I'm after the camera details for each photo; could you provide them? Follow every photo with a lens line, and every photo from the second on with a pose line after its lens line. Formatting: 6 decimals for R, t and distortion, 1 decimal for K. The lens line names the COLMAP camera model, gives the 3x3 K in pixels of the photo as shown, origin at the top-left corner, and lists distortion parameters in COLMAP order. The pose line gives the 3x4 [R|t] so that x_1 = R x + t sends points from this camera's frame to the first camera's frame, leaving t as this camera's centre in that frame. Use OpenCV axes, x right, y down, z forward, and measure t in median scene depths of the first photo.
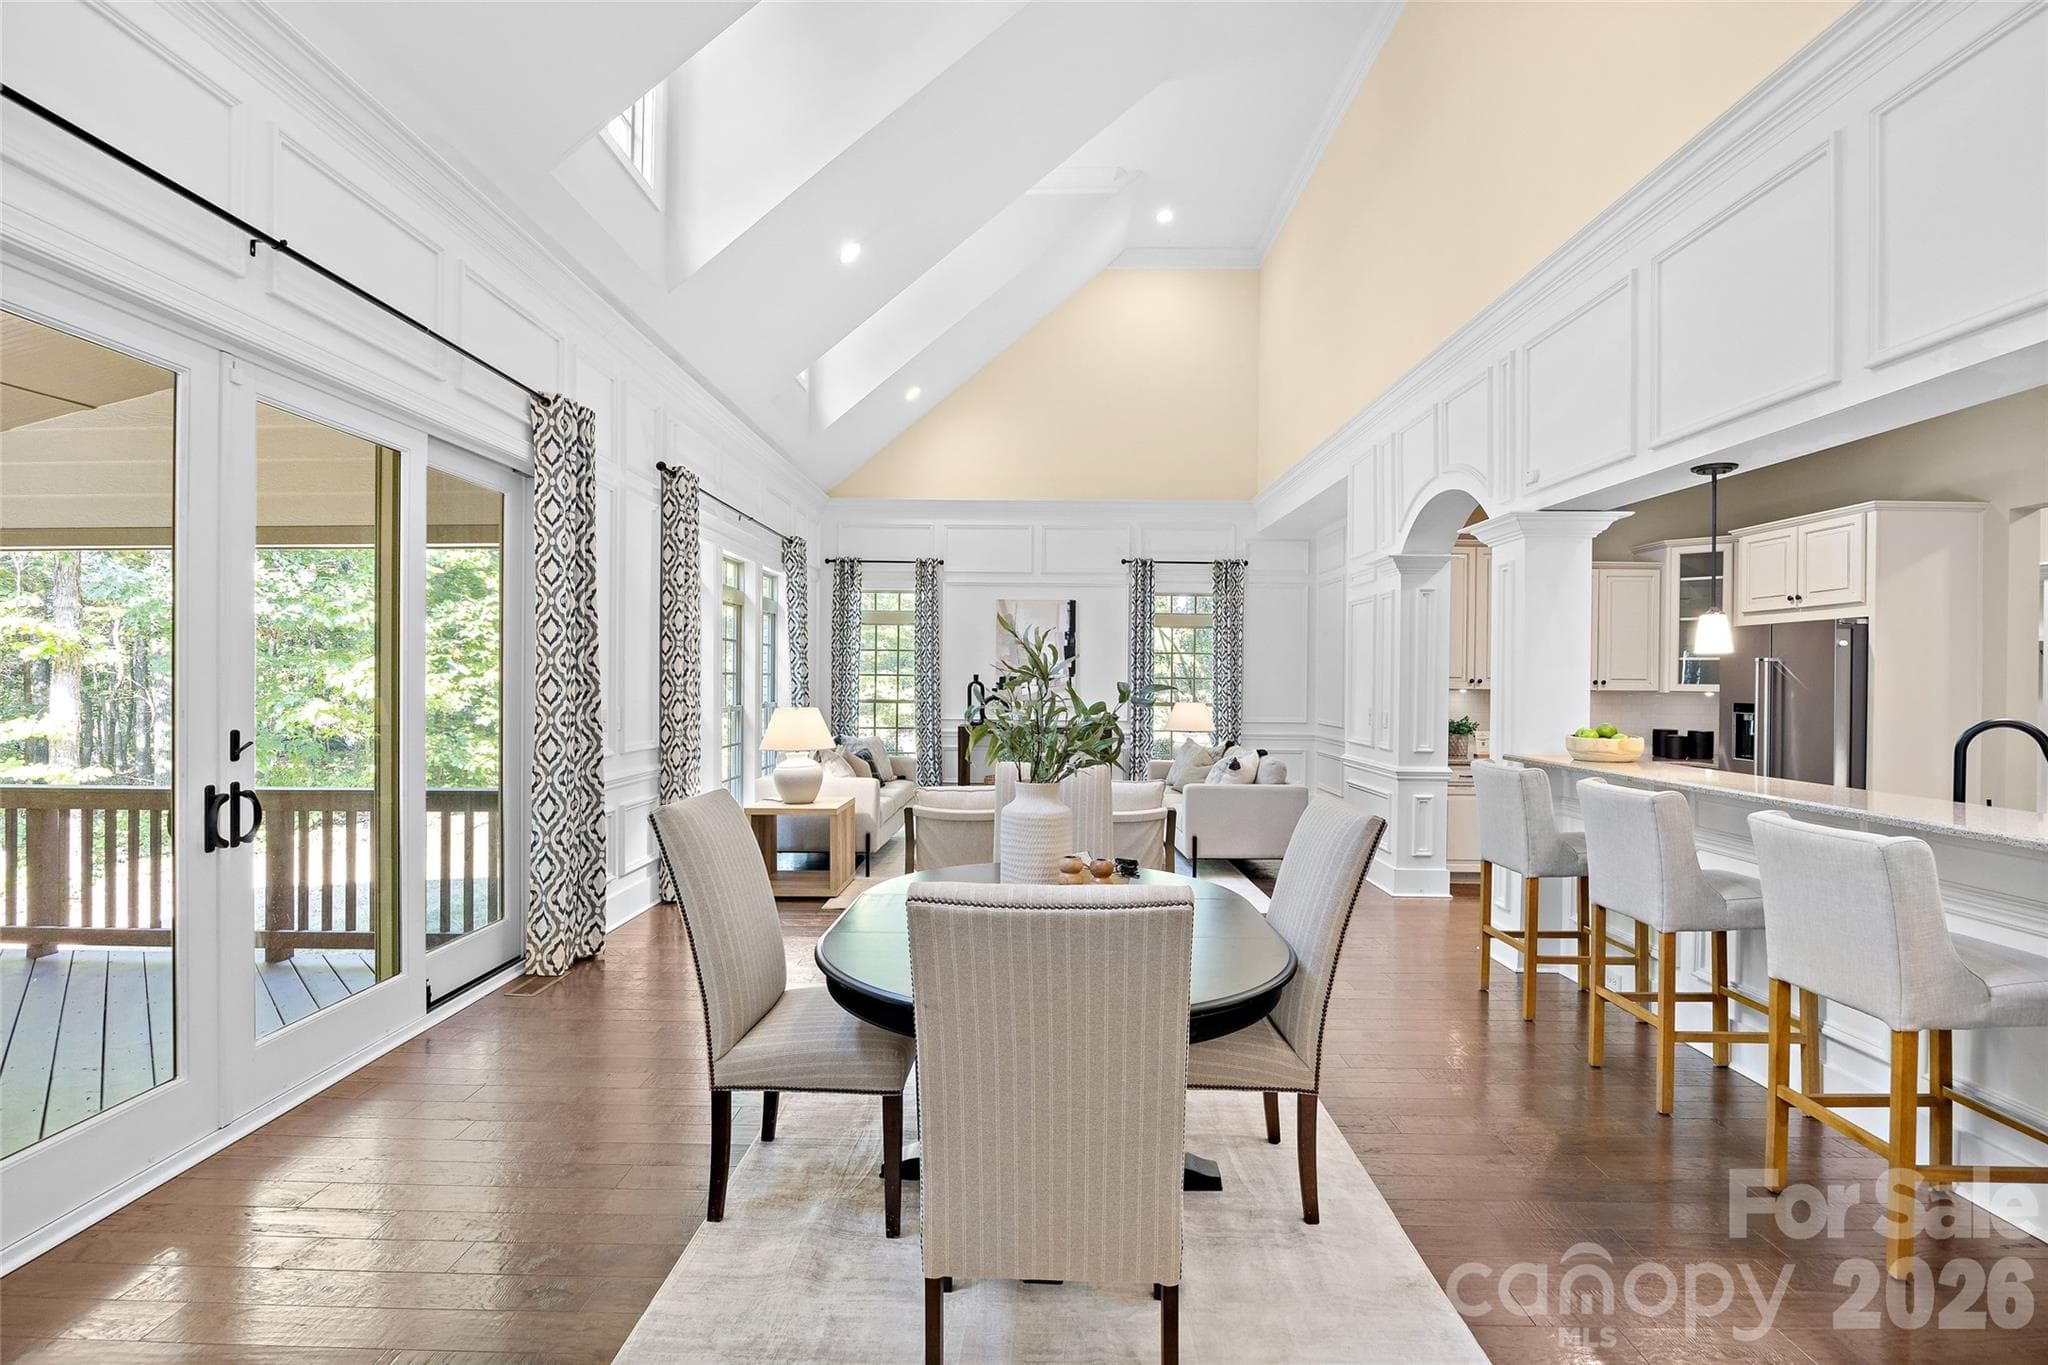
lens RADIAL K [[948.1, 0, 1020.2], [0, 948.1, 676.1], [0, 0, 1]] dist [-0.012418, -0.000698]
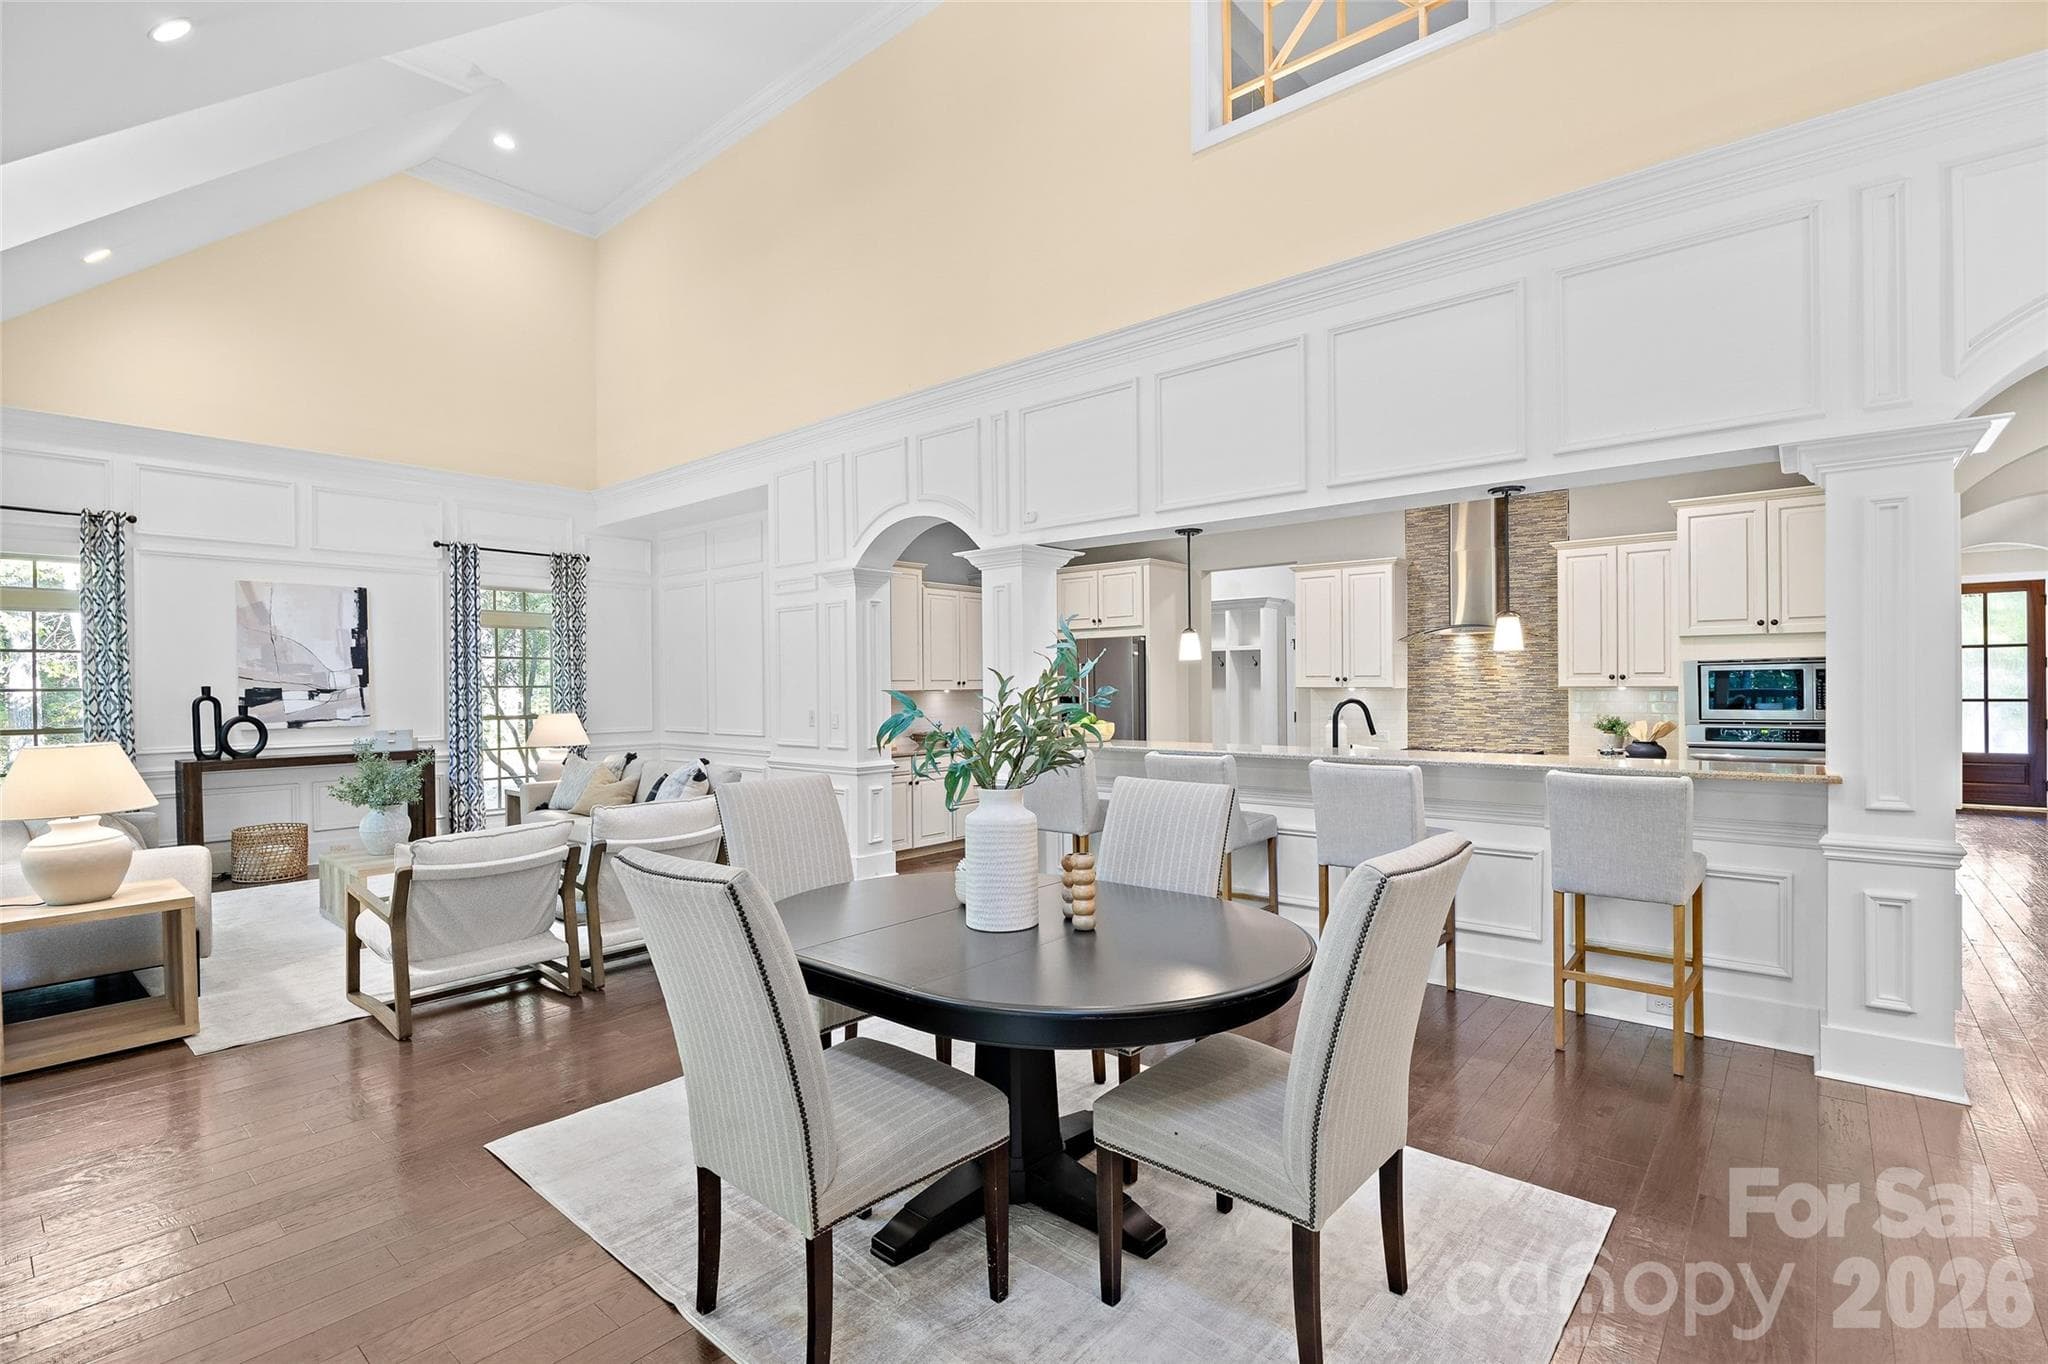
lens RADIAL K [[948.1, 0, 1024.9], [0, 948.1, 688.2], [0, 0, 1]] dist [-0.012418, -0.000698]
pose [[0.637583, -0.019212, 0.770142, -0.196228], [0.013387, 0.999814, 0.013859, -0.001767], [-0.770265, 0.001474, 0.637722, 0.096410]]
